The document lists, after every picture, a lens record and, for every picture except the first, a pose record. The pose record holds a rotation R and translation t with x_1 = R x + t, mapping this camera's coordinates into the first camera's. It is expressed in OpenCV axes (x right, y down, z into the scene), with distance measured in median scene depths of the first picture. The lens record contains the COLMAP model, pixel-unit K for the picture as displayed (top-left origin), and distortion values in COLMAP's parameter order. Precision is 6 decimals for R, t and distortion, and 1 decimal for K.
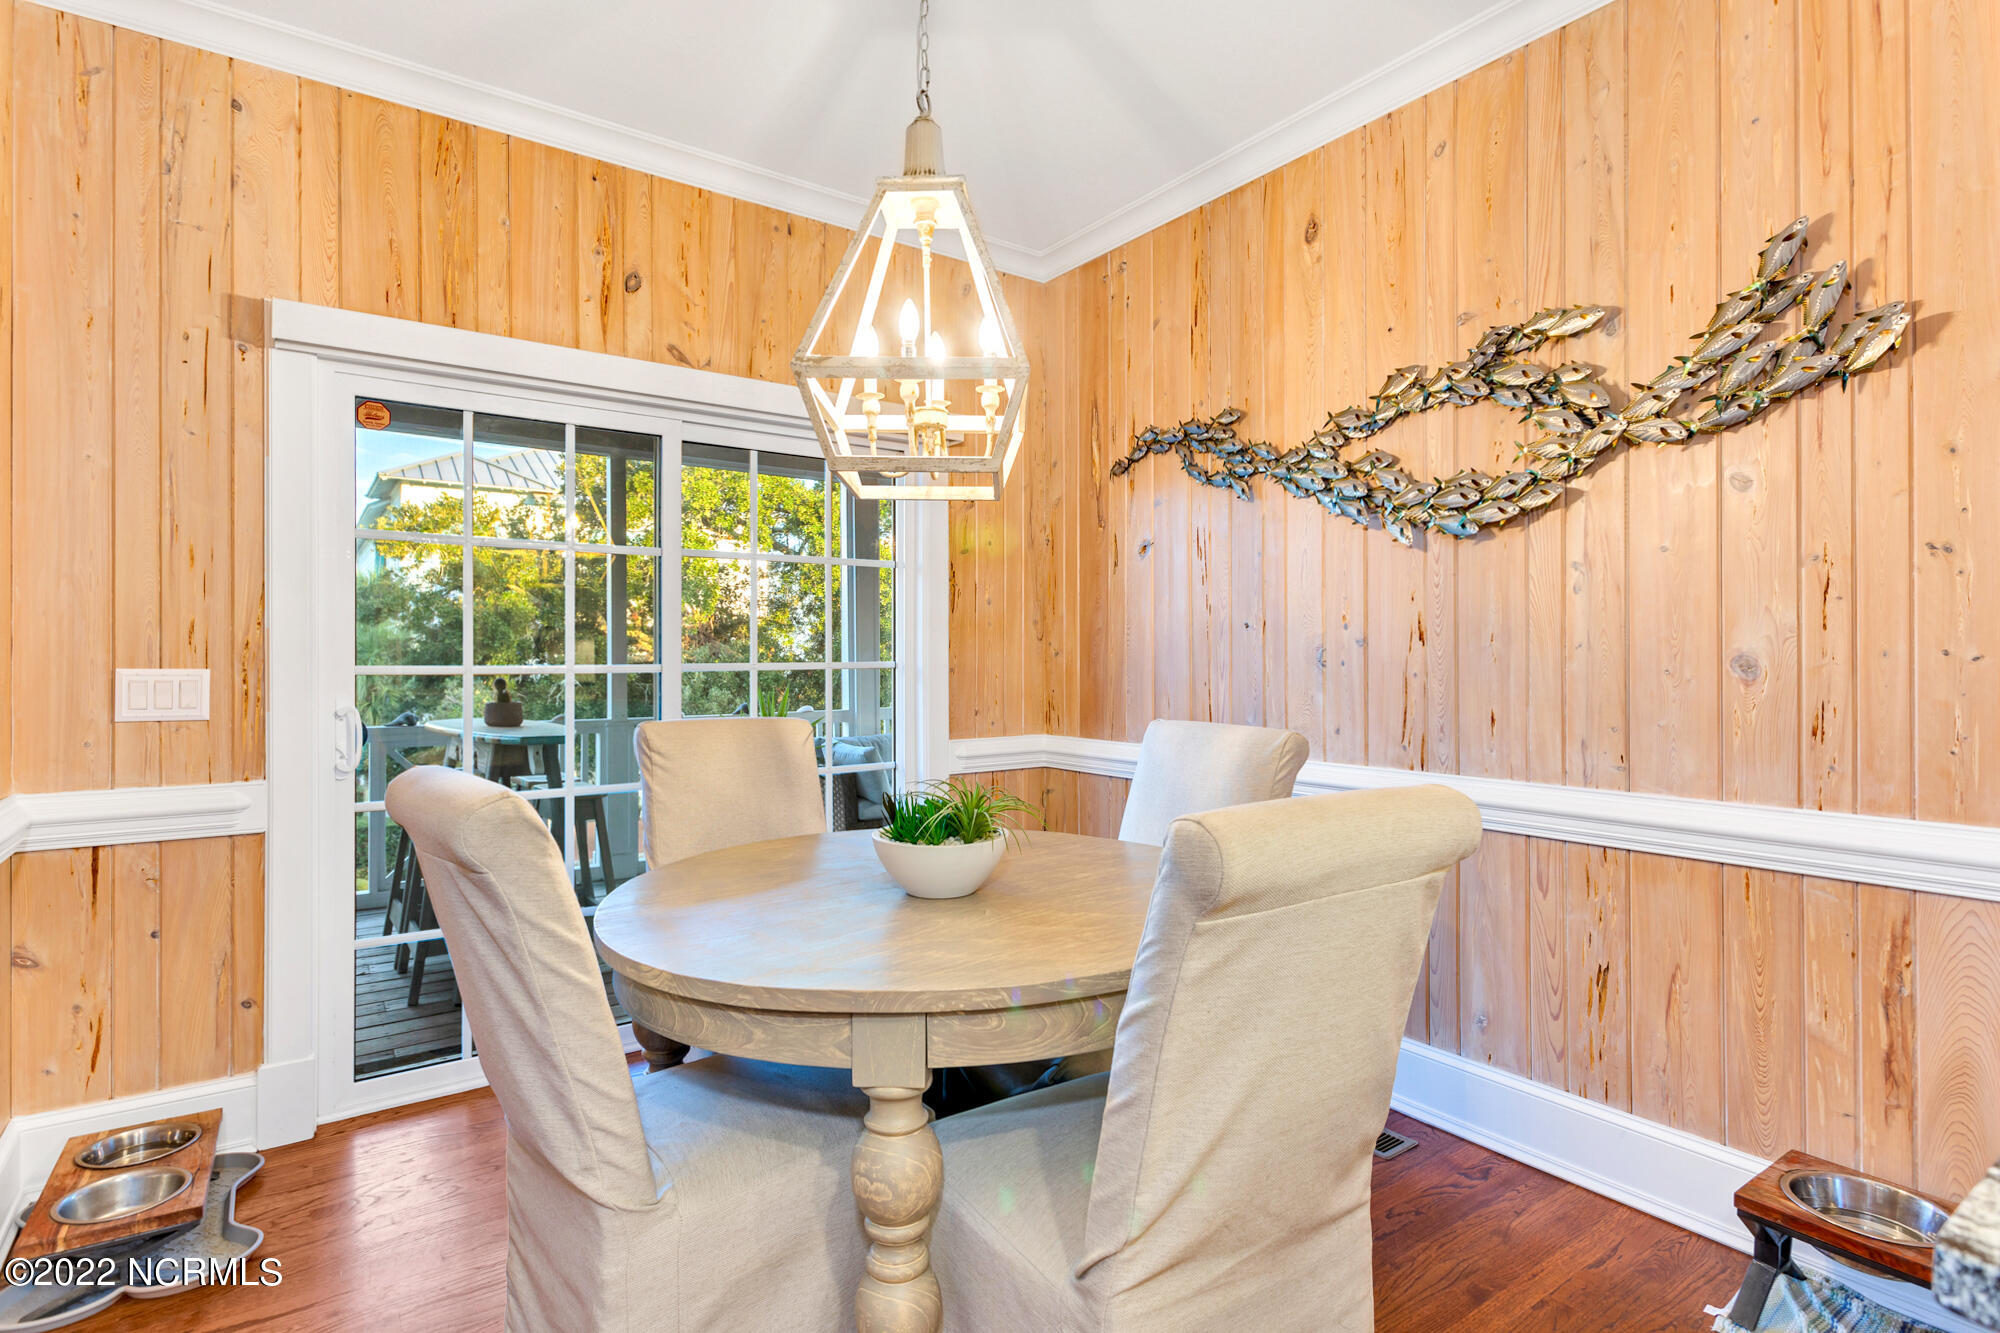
lens RADIAL K [[1013.6, 0, 953.1], [0, 1013.6, 656.9], [0, 0, 1]] dist [0.001555, -0.000374]
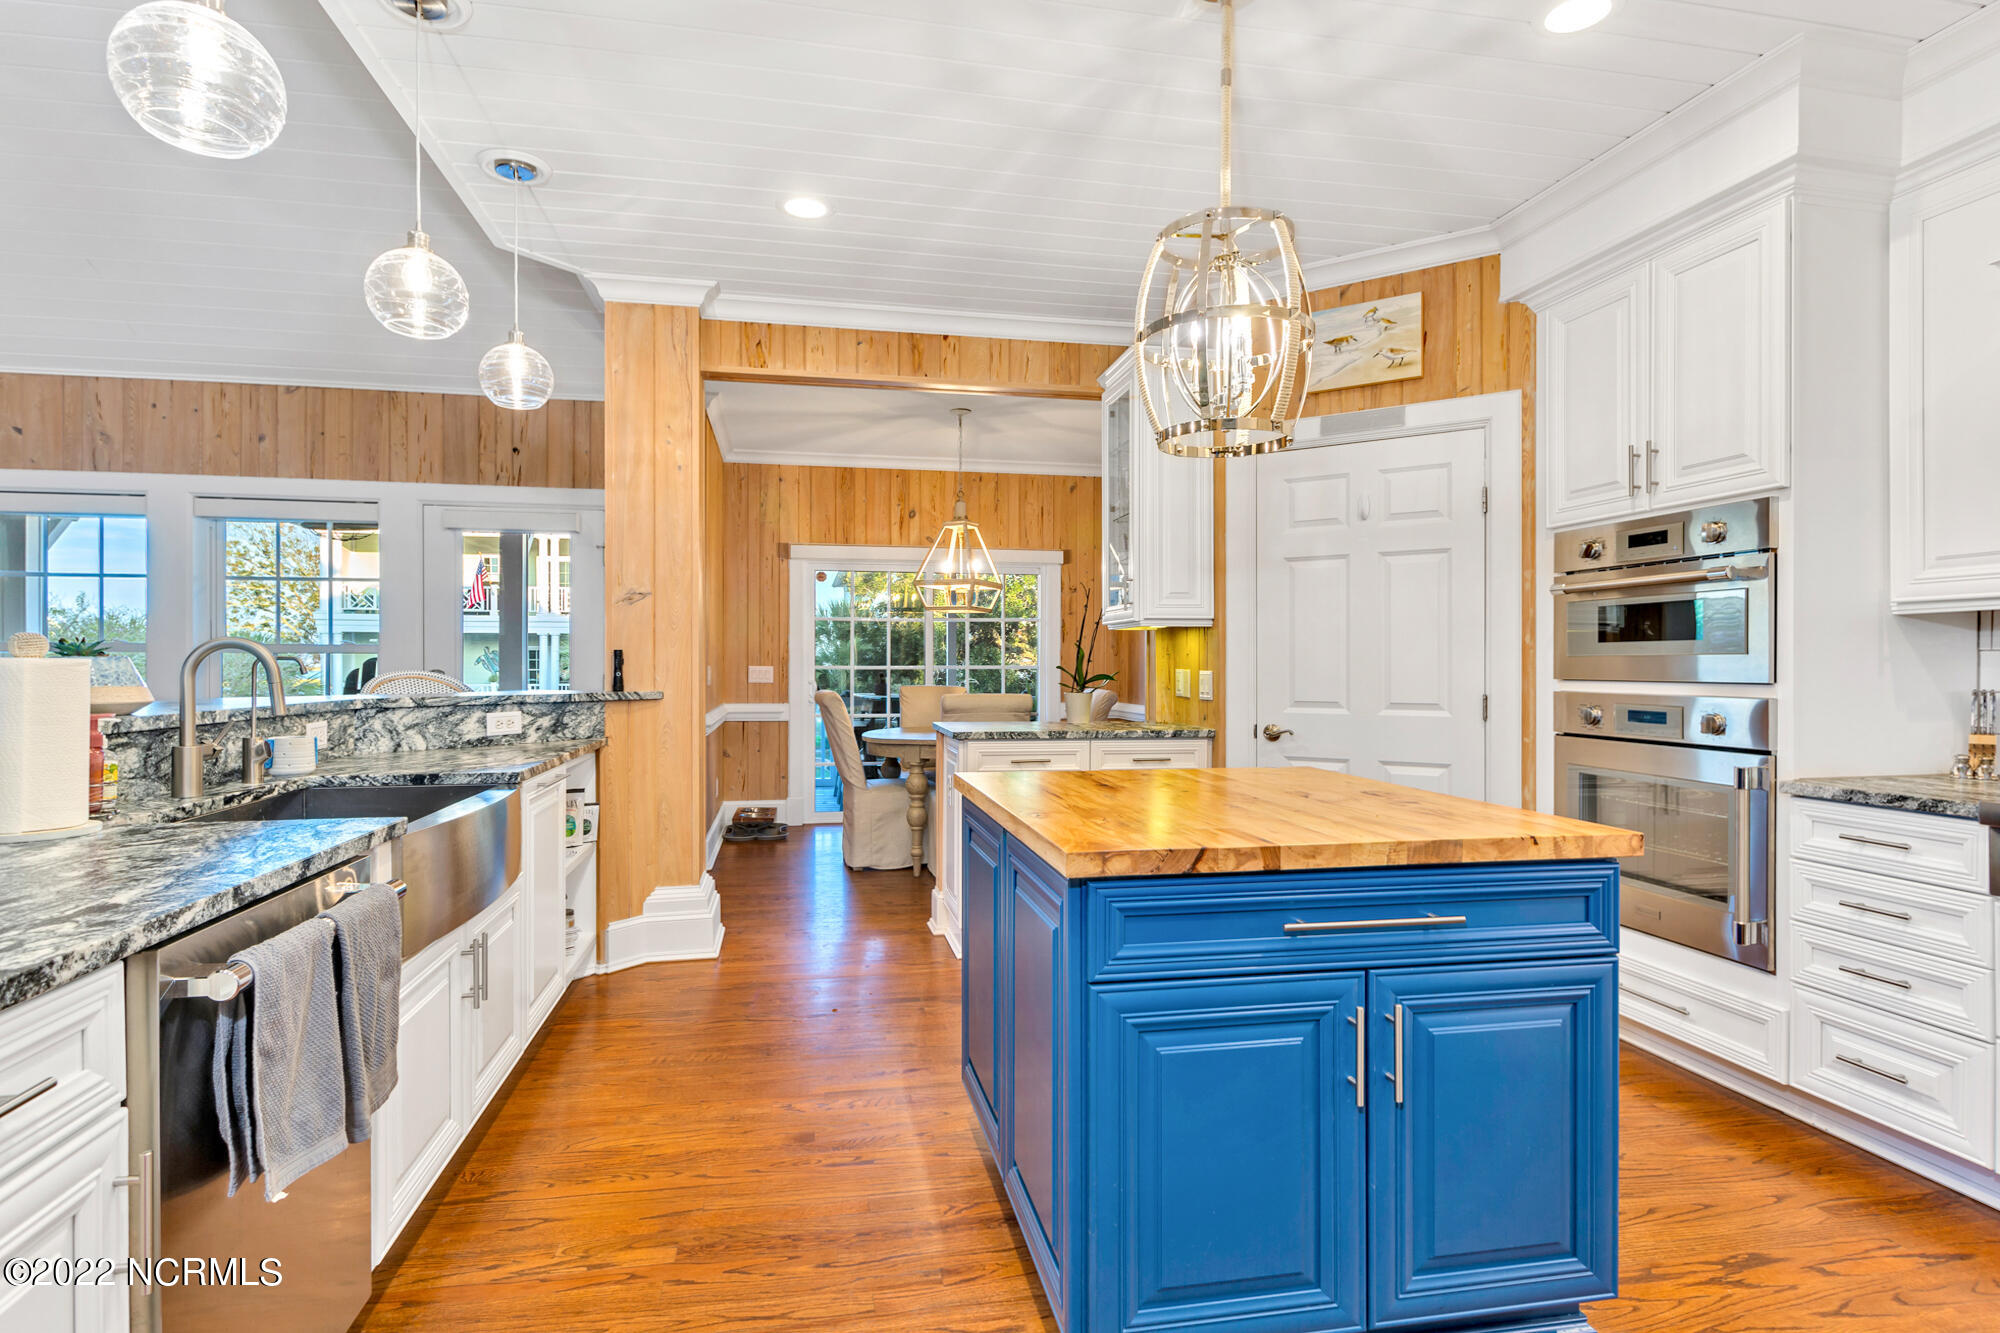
lens RADIAL K [[994.3, 0, 1012.6], [0, 994.3, 665.5], [0, 0, 1]] dist [0.007585, -0.002892]
pose [[0.933417, 0.005155, -0.358756, 0.991125], [-0.003542, 0.999980, 0.005155, -0.008627], [0.358775, -0.003541, 0.933417, -1.501594]]
